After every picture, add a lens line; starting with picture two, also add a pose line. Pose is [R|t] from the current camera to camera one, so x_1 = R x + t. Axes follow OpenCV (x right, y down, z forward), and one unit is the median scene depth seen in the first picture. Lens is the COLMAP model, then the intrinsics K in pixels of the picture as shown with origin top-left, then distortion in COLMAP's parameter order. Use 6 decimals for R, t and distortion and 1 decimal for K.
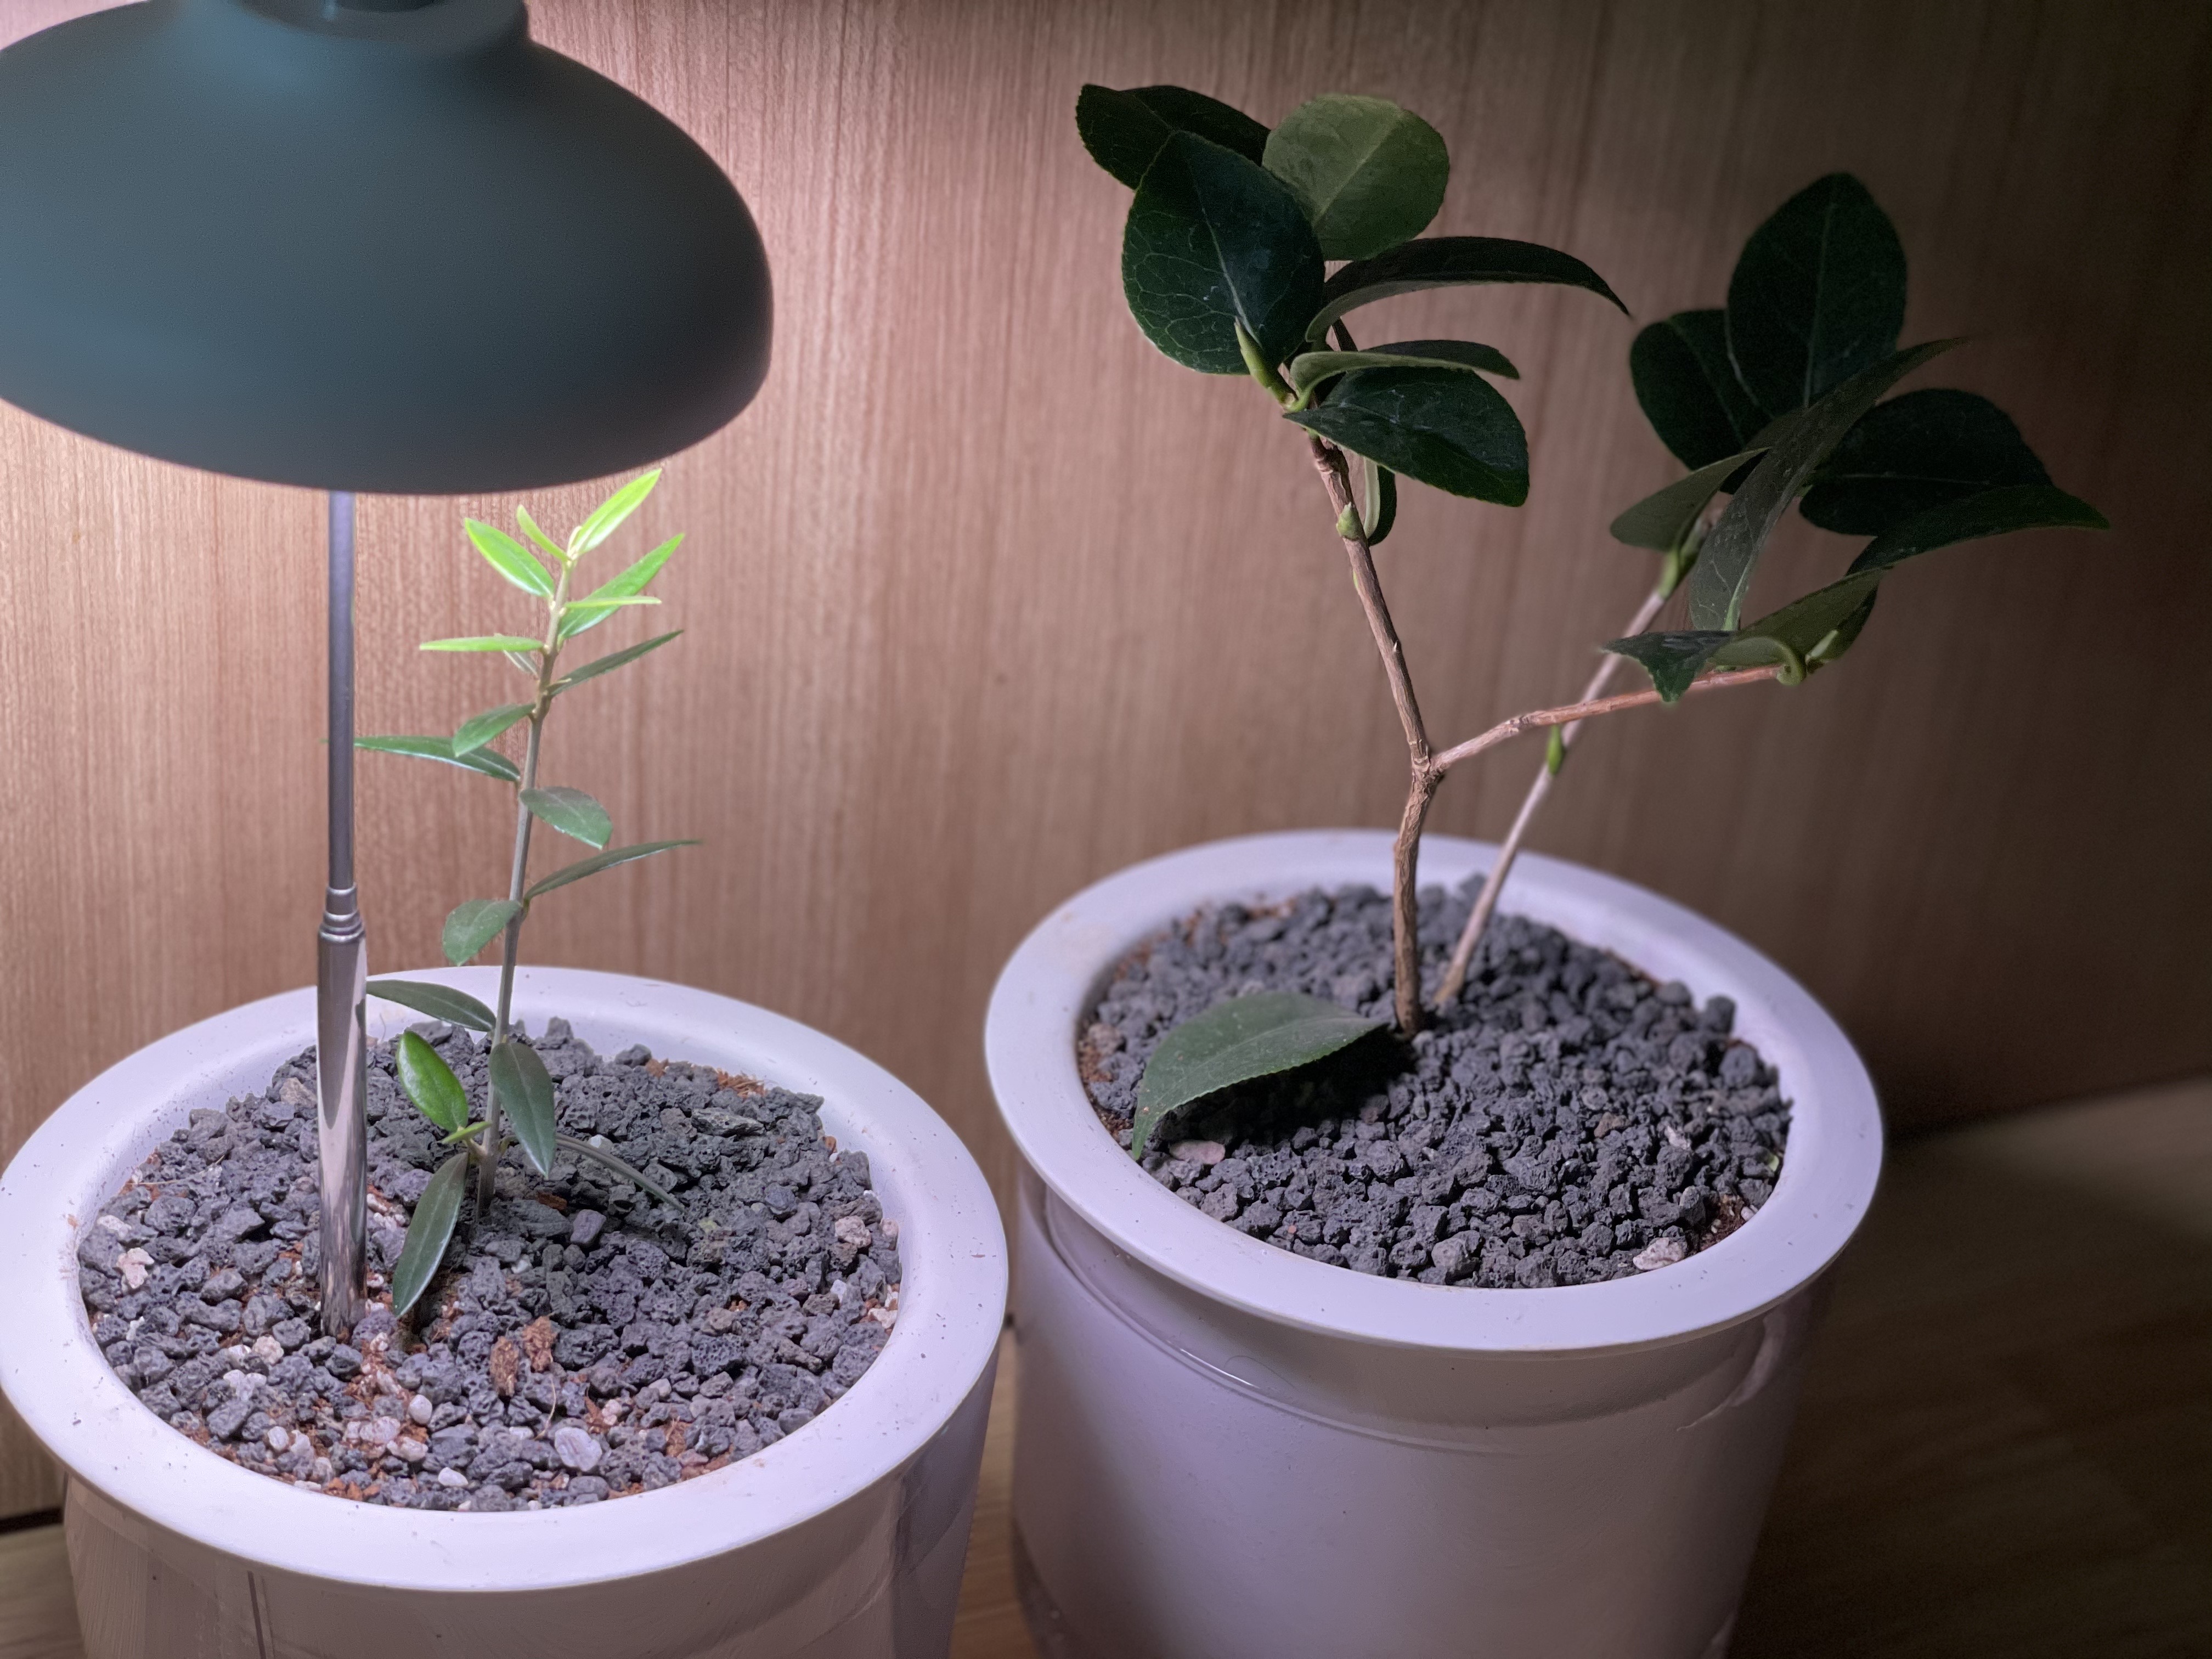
lens RADIAL K [[3251.4, 0, 1097.2], [0, 3251.4, 819.3], [0, 0, 1]] dist [0.088410, 0.000000]
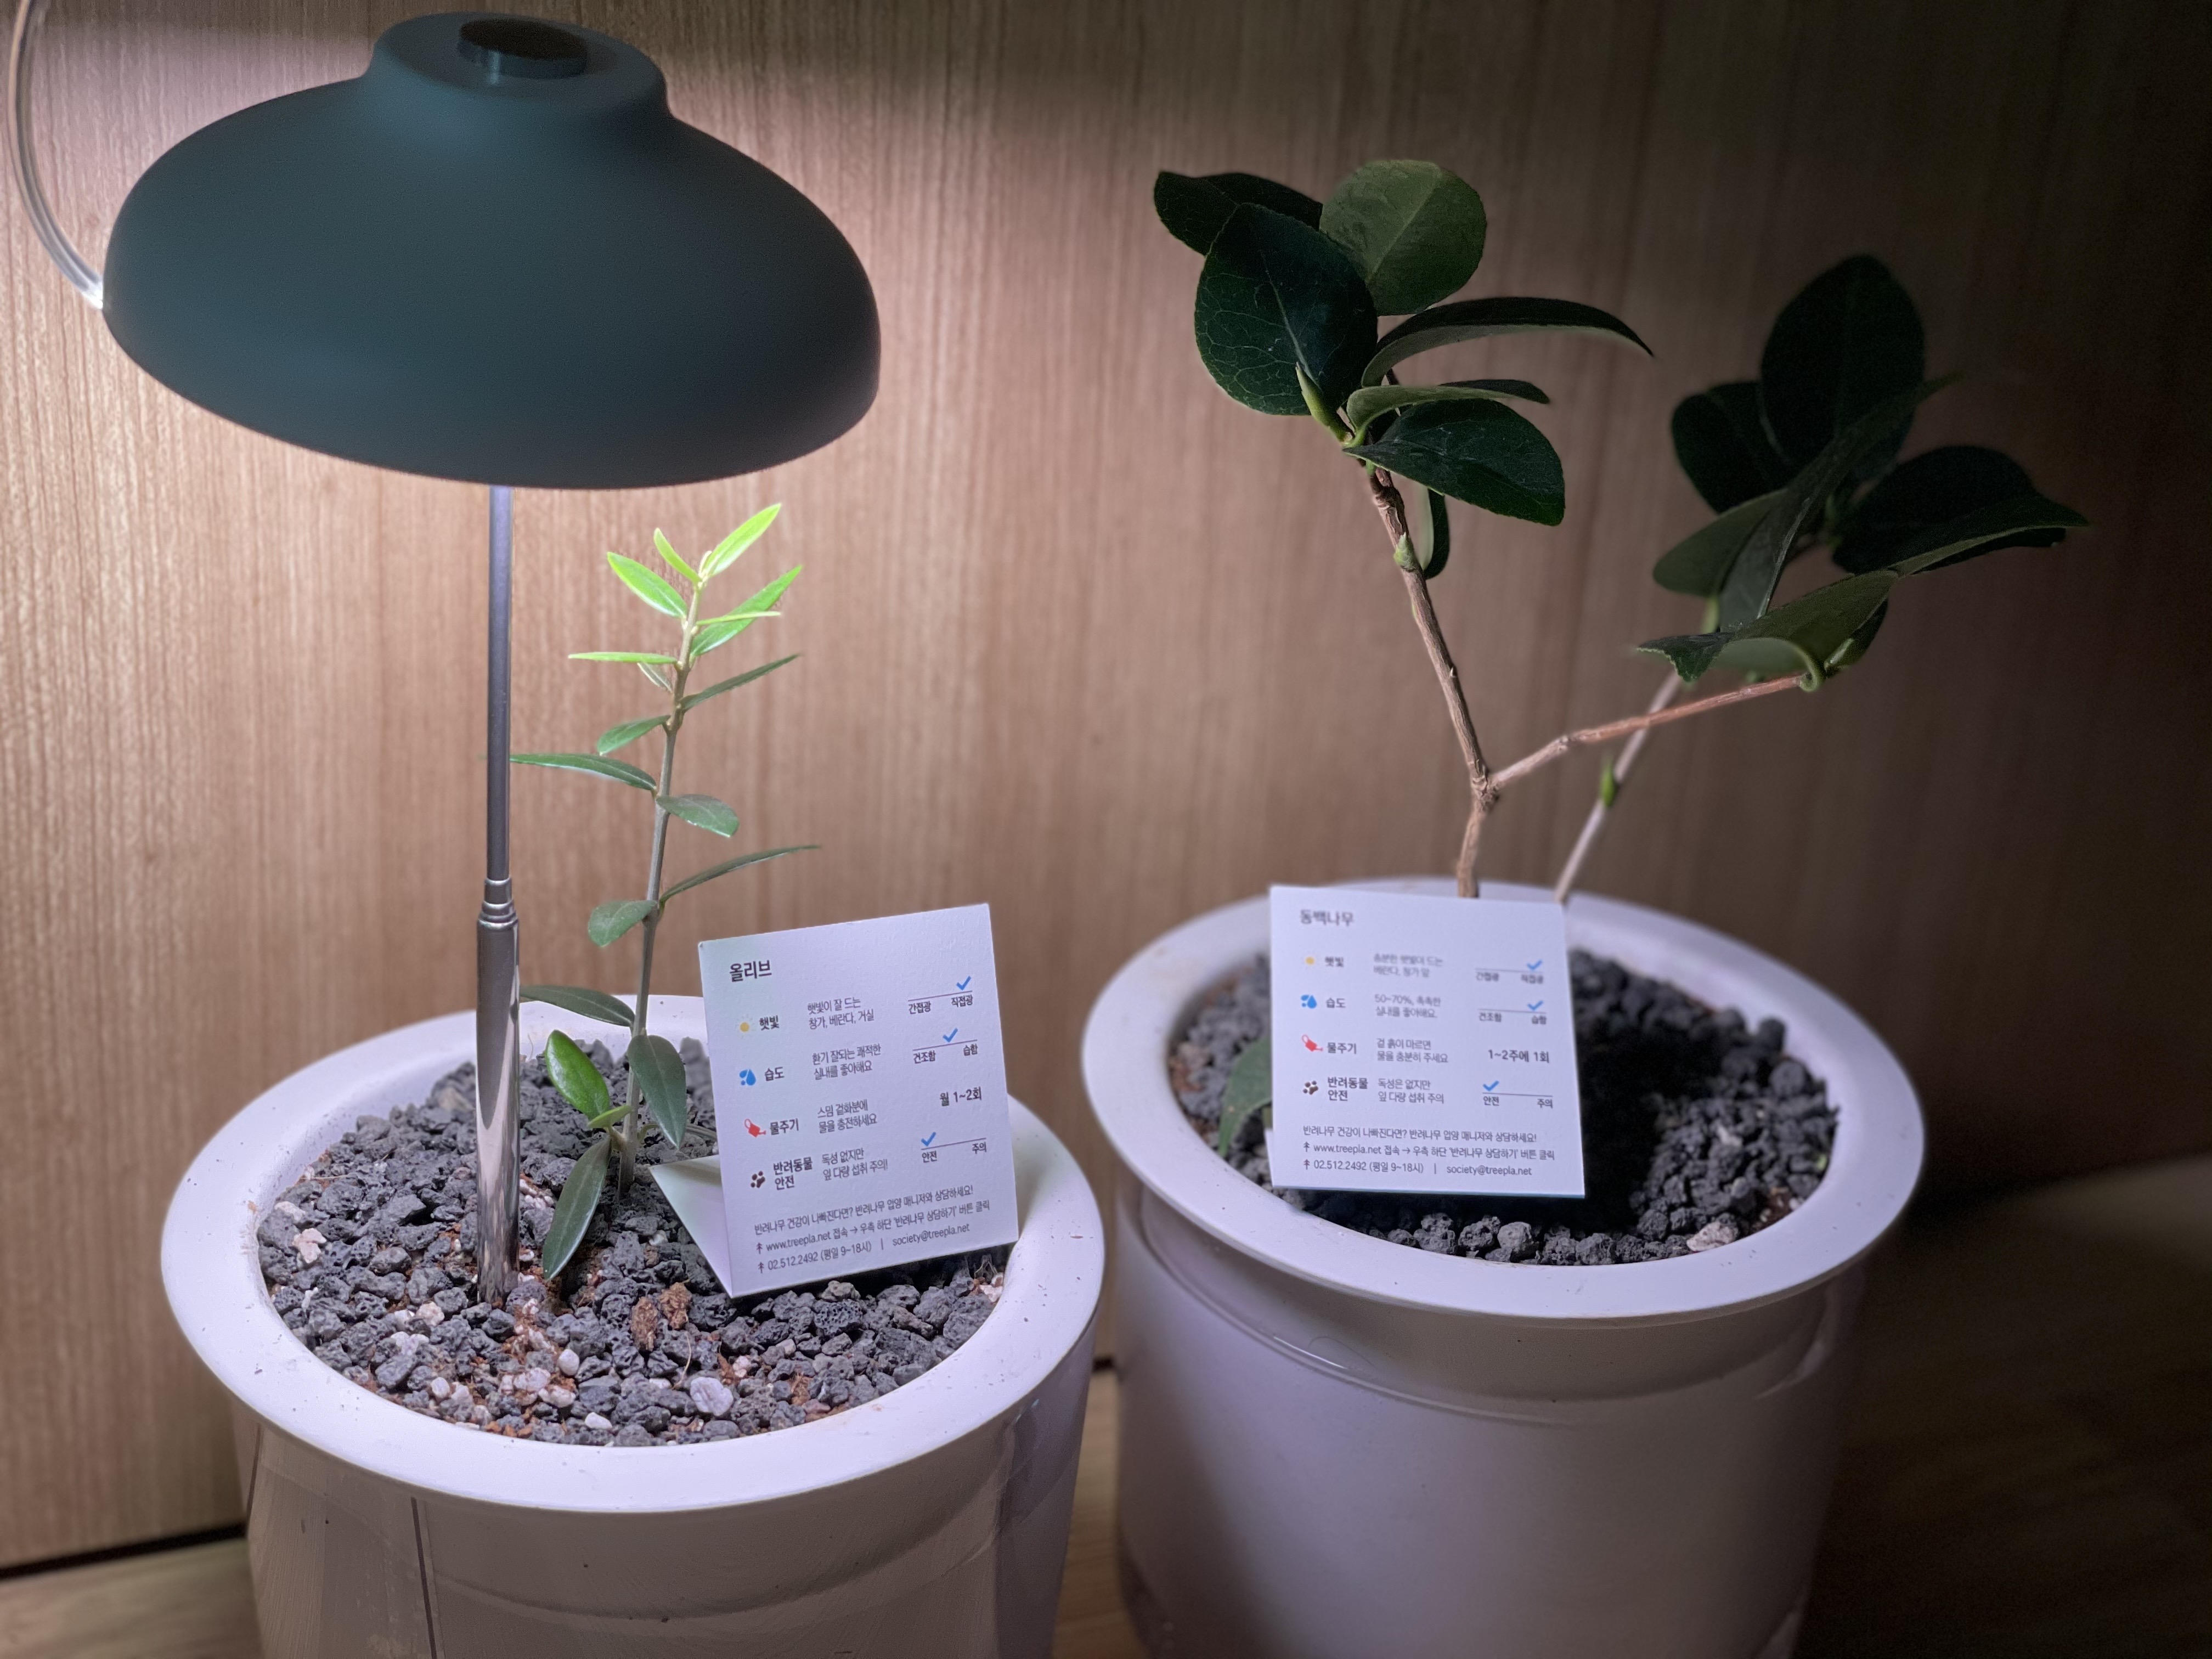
lens RADIAL K [[3251.4, 0, 1115.4], [0, 3251.4, 838.6], [0, 0, 1]] dist [0.088410, 0.000000]
pose [[0.999406, -0.014011, -0.031473, 0.011885], [0.011940, 0.997811, -0.065045, 0.069837], [0.032315, 0.064630, 0.997386, -0.086307]]
